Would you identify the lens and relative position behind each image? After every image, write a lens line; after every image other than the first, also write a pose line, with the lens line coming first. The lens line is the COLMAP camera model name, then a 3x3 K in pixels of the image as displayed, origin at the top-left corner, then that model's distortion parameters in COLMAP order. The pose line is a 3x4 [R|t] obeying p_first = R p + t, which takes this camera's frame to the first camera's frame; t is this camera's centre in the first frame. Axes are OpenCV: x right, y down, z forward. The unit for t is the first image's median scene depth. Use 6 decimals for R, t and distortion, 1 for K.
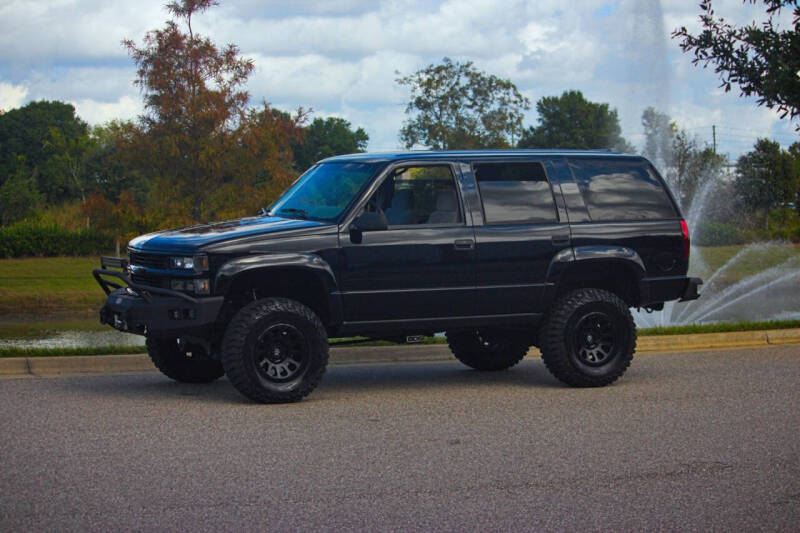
lens RADIAL K [[2020.6, 0, 399.4], [0, 2020.6, 258.5], [0, 0, 1]] dist [-0.397047, 0.000000]
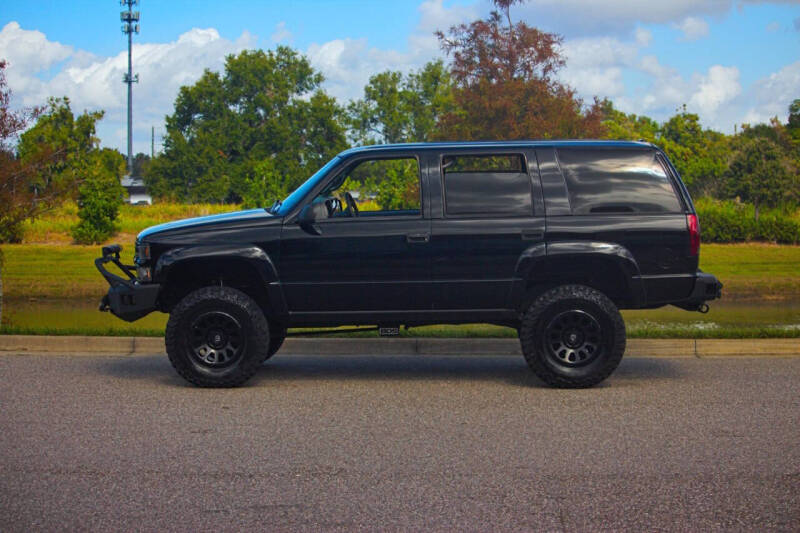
lens RADIAL K [[2020.6, 0, 406.1], [0, 2020.6, 266.7], [0, 0, 1]] dist [-0.397047, 0.000000]
pose [[0.878514, 0.019588, -0.477314, 0.478430], [-0.013528, 0.999778, 0.016129, -0.008043], [0.477524, -0.007713, 0.878585, 0.124724]]
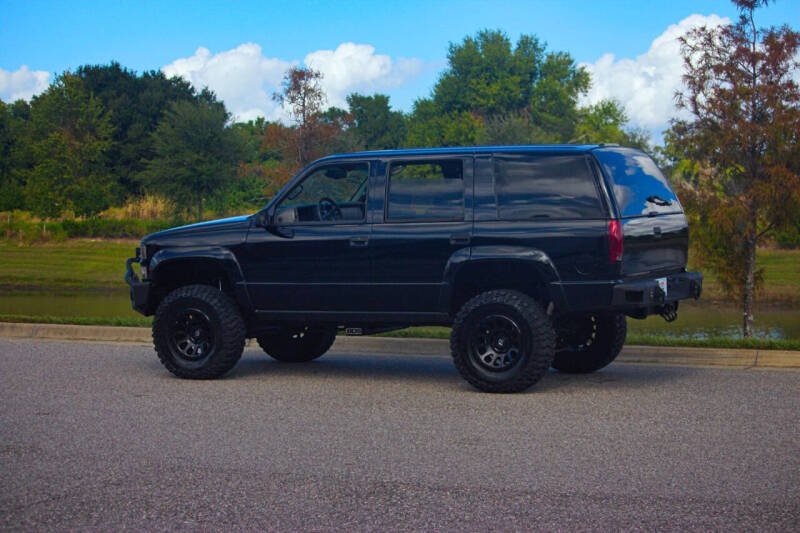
lens RADIAL K [[2020.6, 0, 433.9], [0, 2020.6, 261.5], [0, 0, 1]] dist [-0.397047, 0.000000]
pose [[0.612783, 0.027221, -0.789782, 0.829017], [-0.020484, 0.999618, 0.018559, -0.015640], [0.789985, 0.004805, 0.613107, 0.387973]]
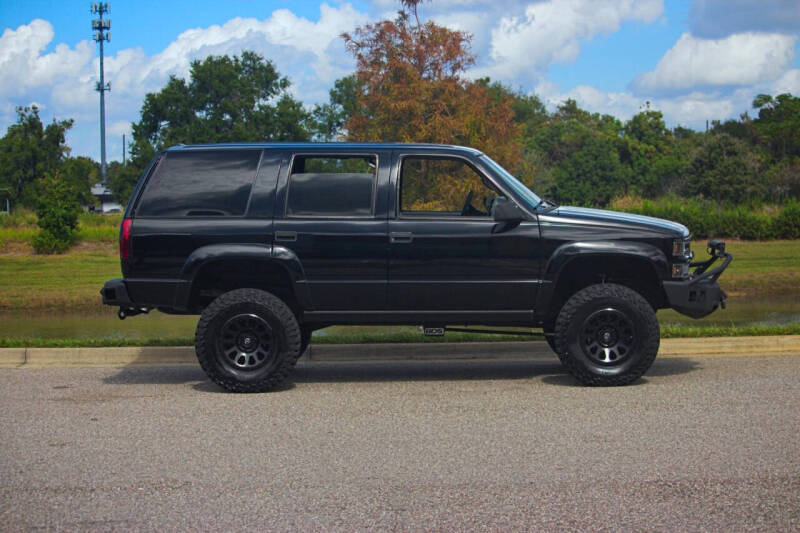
lens RADIAL K [[2020.6, 0, 403.1], [0, 2020.6, 245.1], [0, 0, 1]] dist [-0.397047, 0.000000]
pose [[0.883030, -0.002892, -0.469308, 0.509345], [0.005344, 0.999978, 0.003892, -0.008453], [0.469286, -0.005945, 0.883026, 0.166682]]
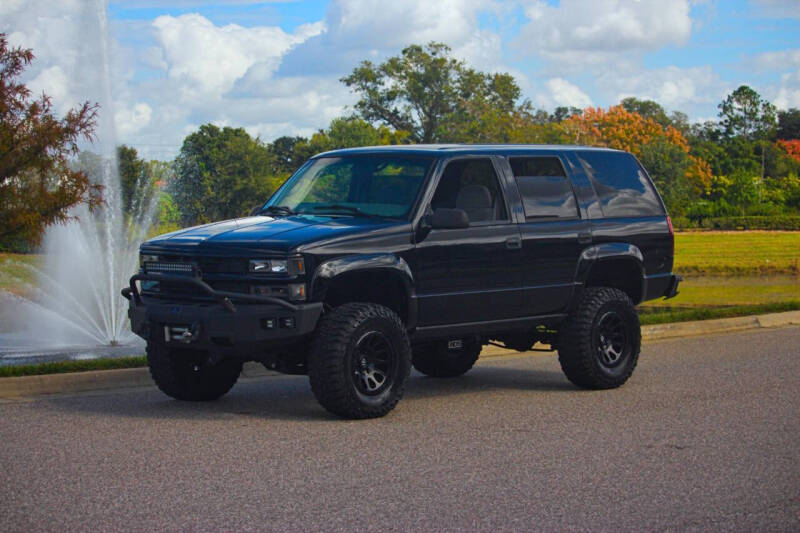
lens RADIAL K [[2020.6, 0, 401.6], [0, 2020.6, 262.3], [0, 0, 1]] dist [-0.397047, 0.000000]
pose [[0.931963, -0.014007, 0.362281, -0.346280], [0.015014, 0.999887, 0.000036, 0.001310], [-0.362241, 0.005406, 0.932069, 0.129913]]
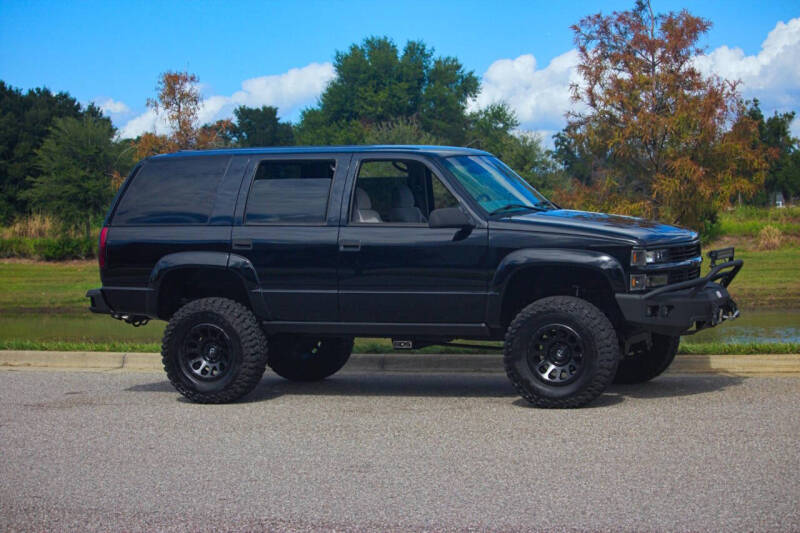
lens RADIAL K [[2020.6, 0, 397.5], [0, 2020.6, 260.6], [0, 0, 1]] dist [-0.397047, 0.000000]
pose [[0.640259, 0.004453, -0.768147, 0.769205], [0.008550, 0.999880, 0.012923, -0.013071], [0.768112, -0.014842, 0.640144, 0.441242]]
